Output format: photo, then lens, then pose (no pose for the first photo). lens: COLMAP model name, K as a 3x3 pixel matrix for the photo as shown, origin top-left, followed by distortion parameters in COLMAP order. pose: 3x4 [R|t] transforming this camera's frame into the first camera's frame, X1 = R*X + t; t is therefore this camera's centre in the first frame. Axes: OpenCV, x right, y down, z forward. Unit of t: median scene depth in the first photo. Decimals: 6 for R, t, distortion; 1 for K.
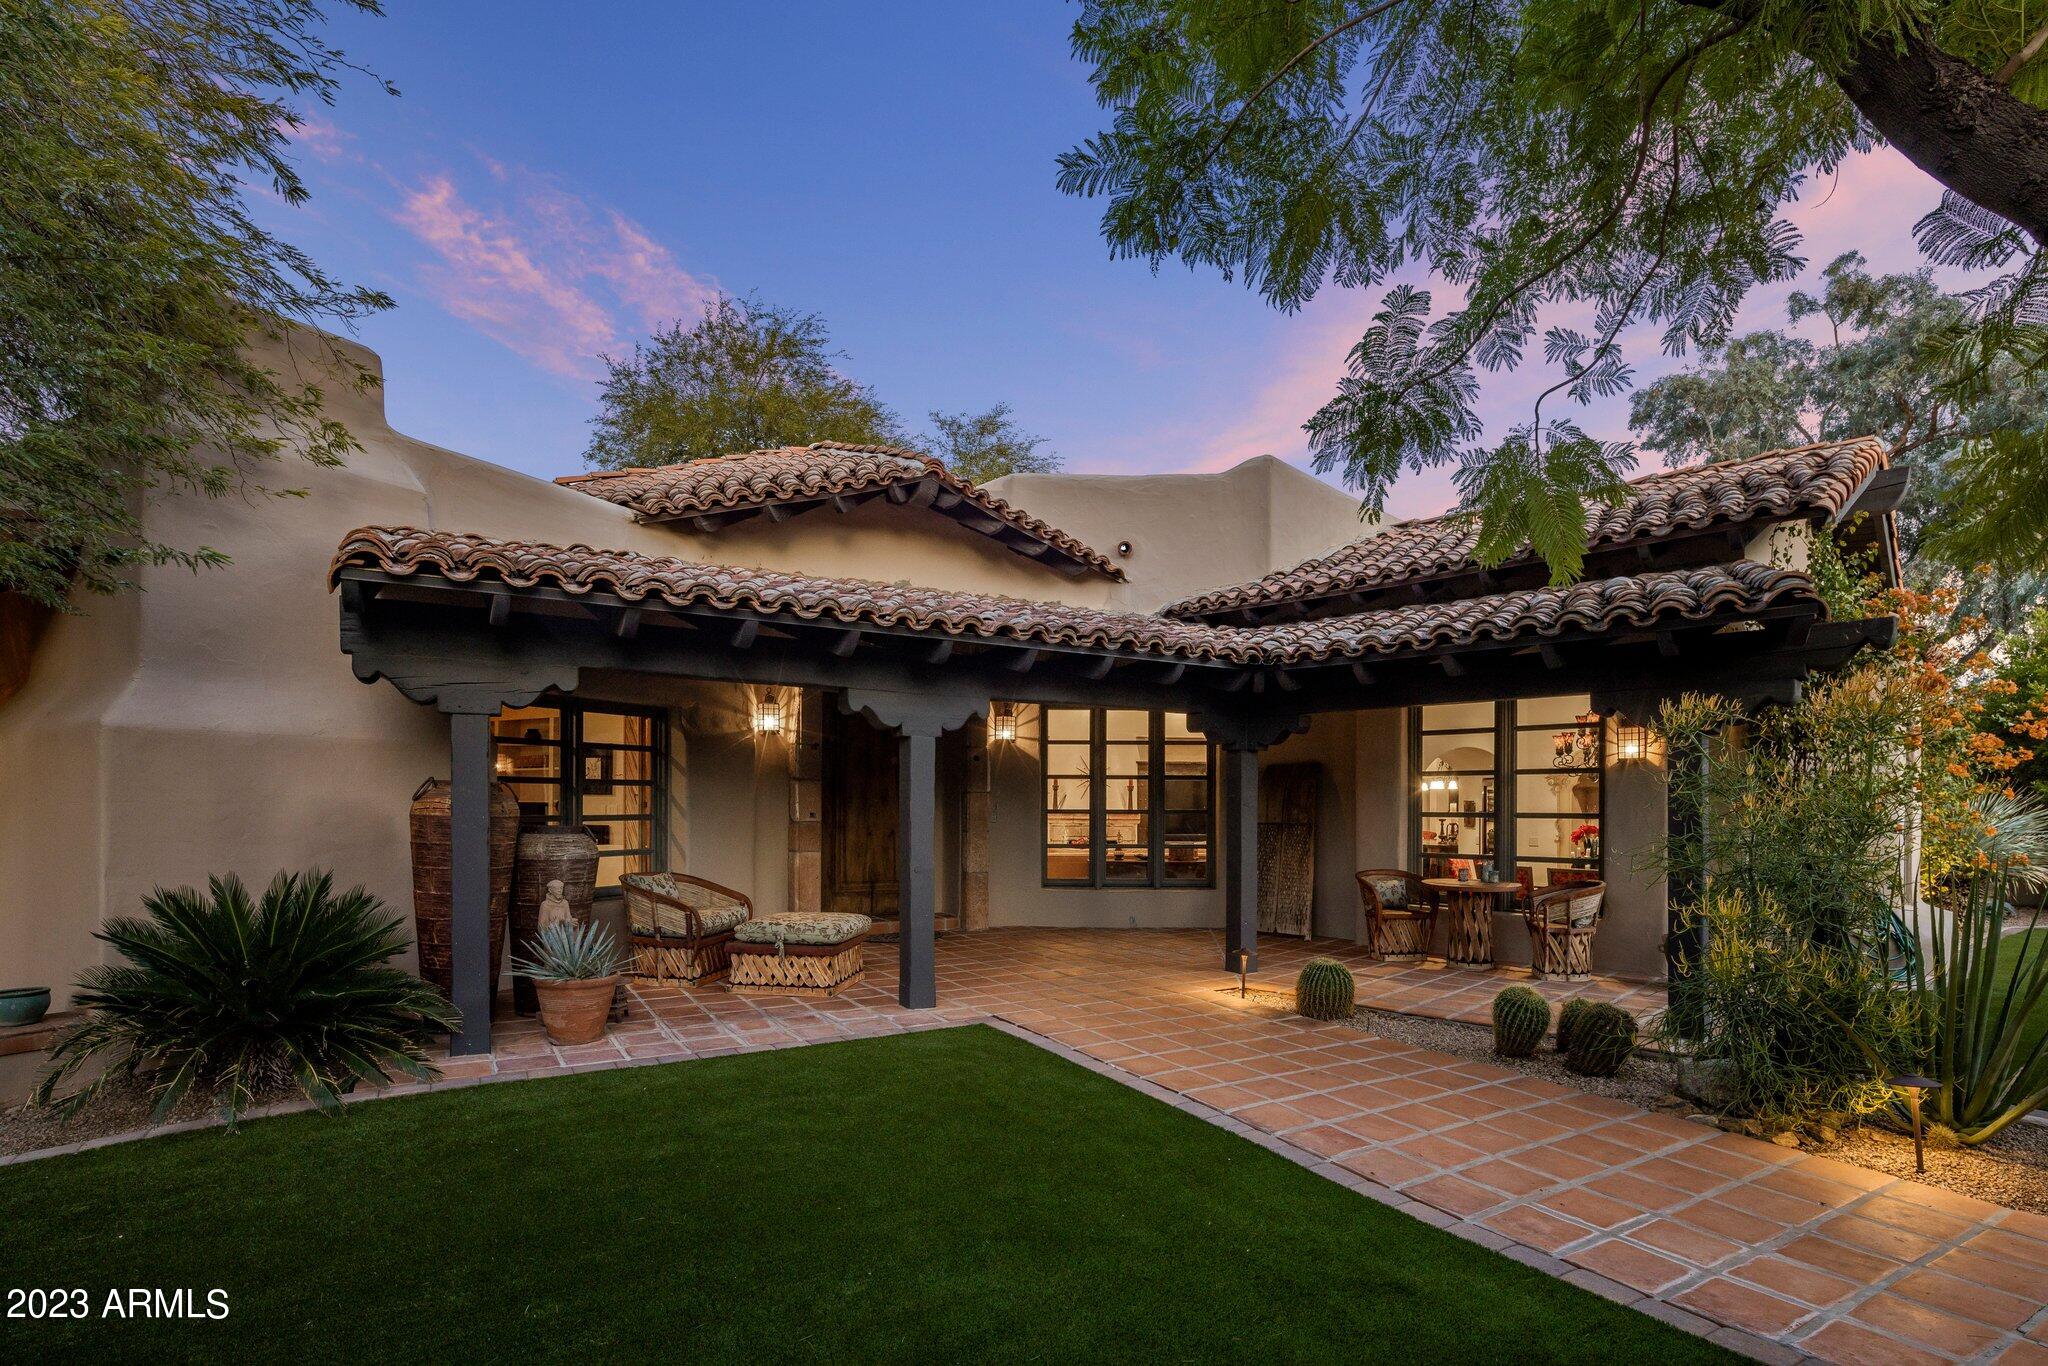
lens RADIAL K [[984.9, 0, 1030.9], [0, 984.9, 777.4], [0, 0, 1]] dist [0.000790, 0.000086]
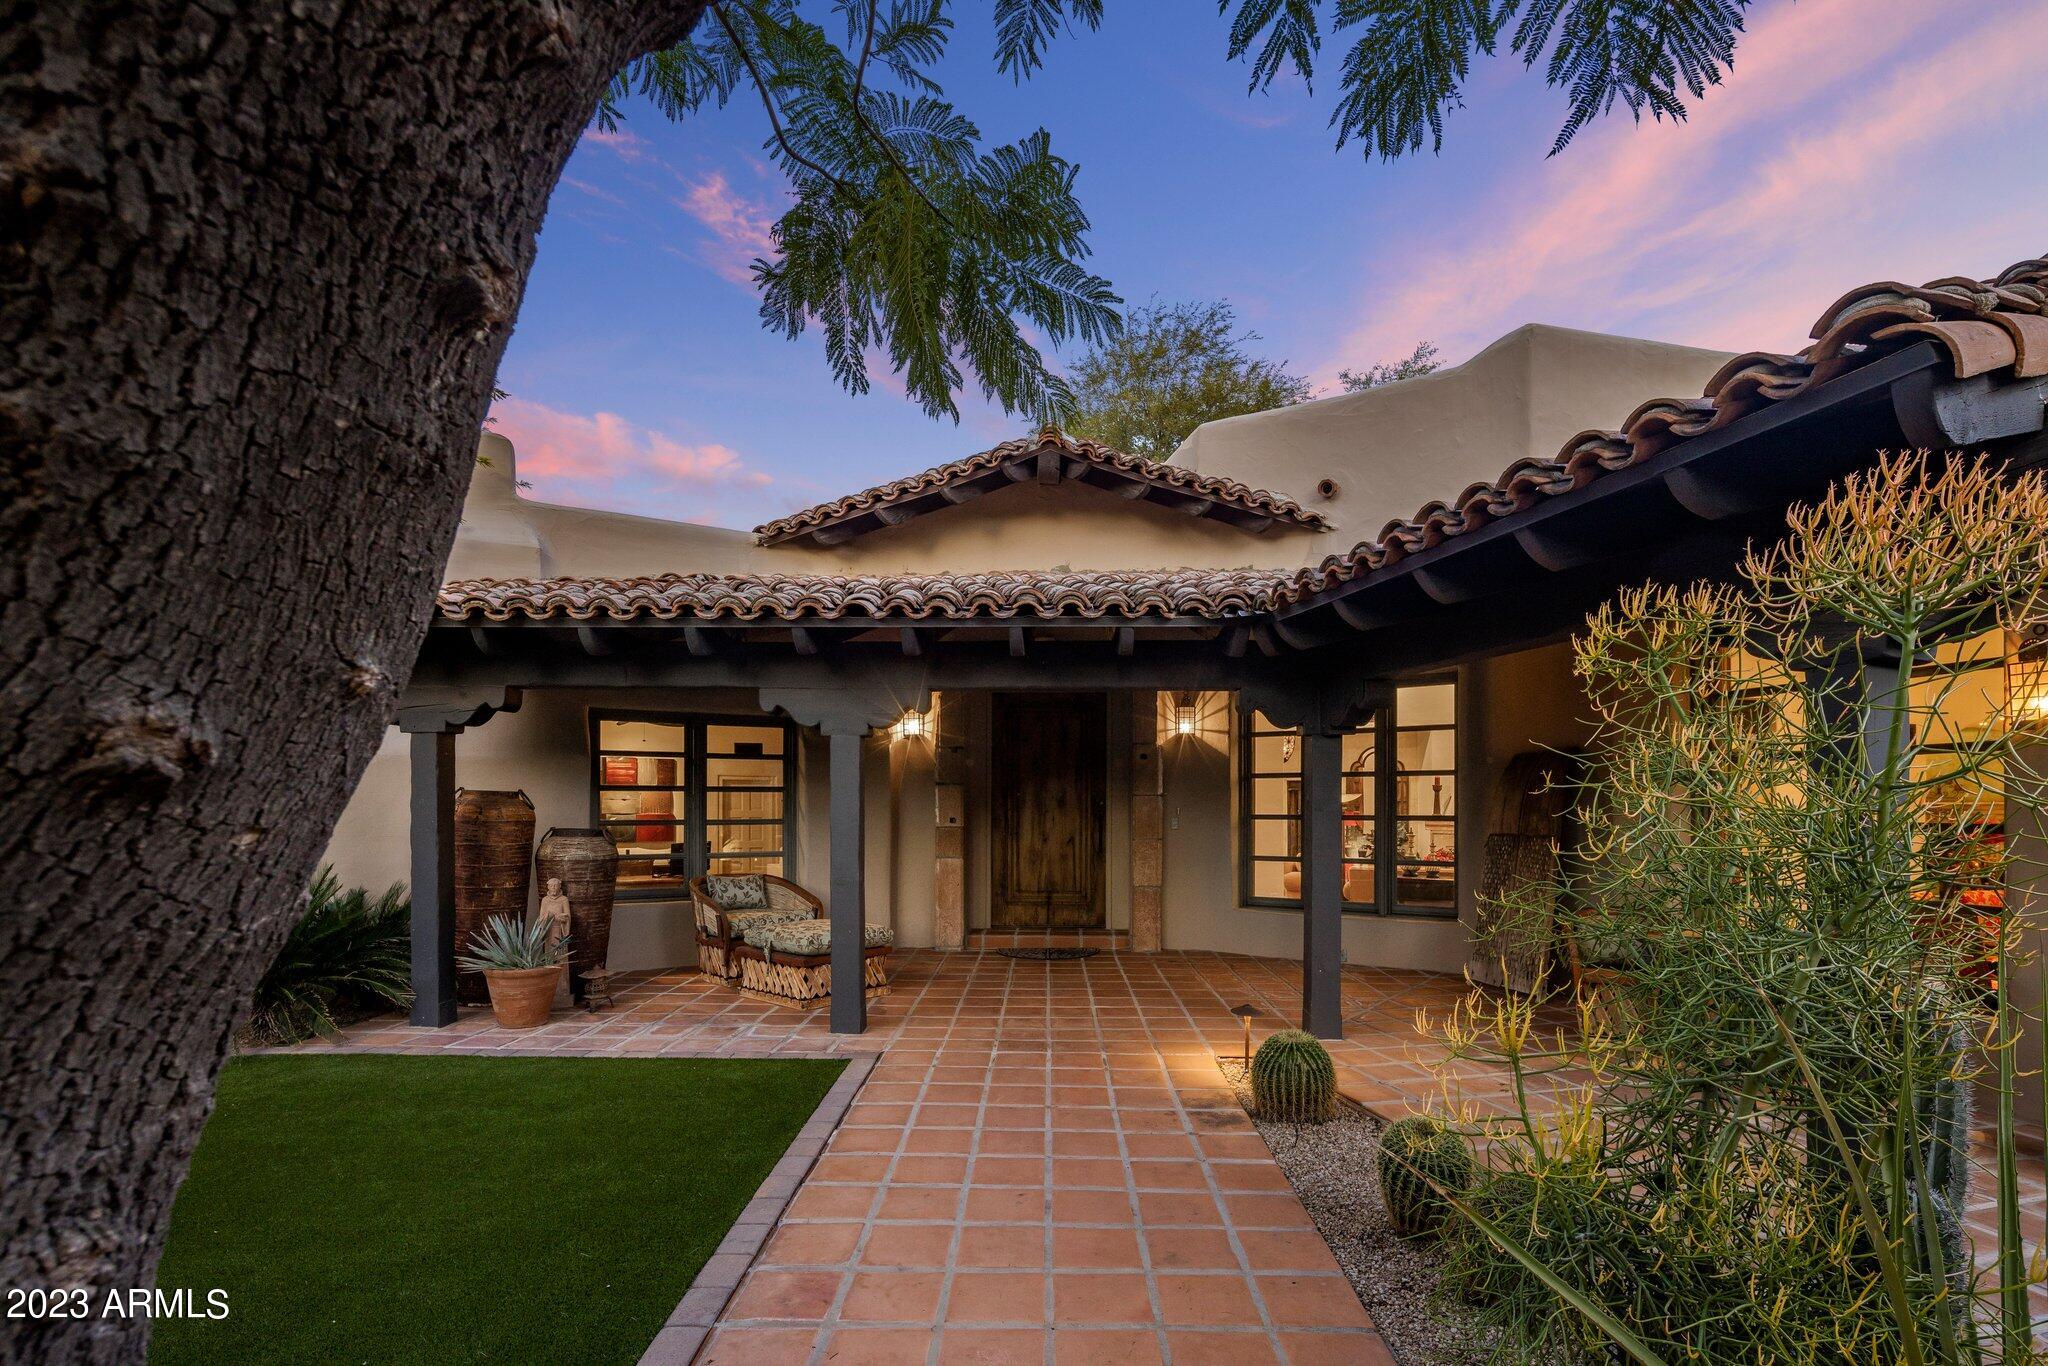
lens RADIAL K [[984.9, 0, 1030.9], [0, 984.9, 777.4], [0, 0, 1]] dist [0.000790, 0.000086]
pose [[0.842256, -0.019552, -0.538723, 0.331971], [0.017352, 0.999807, -0.009157, 0.005579], [0.538798, -0.001635, 0.842433, 0.204546]]
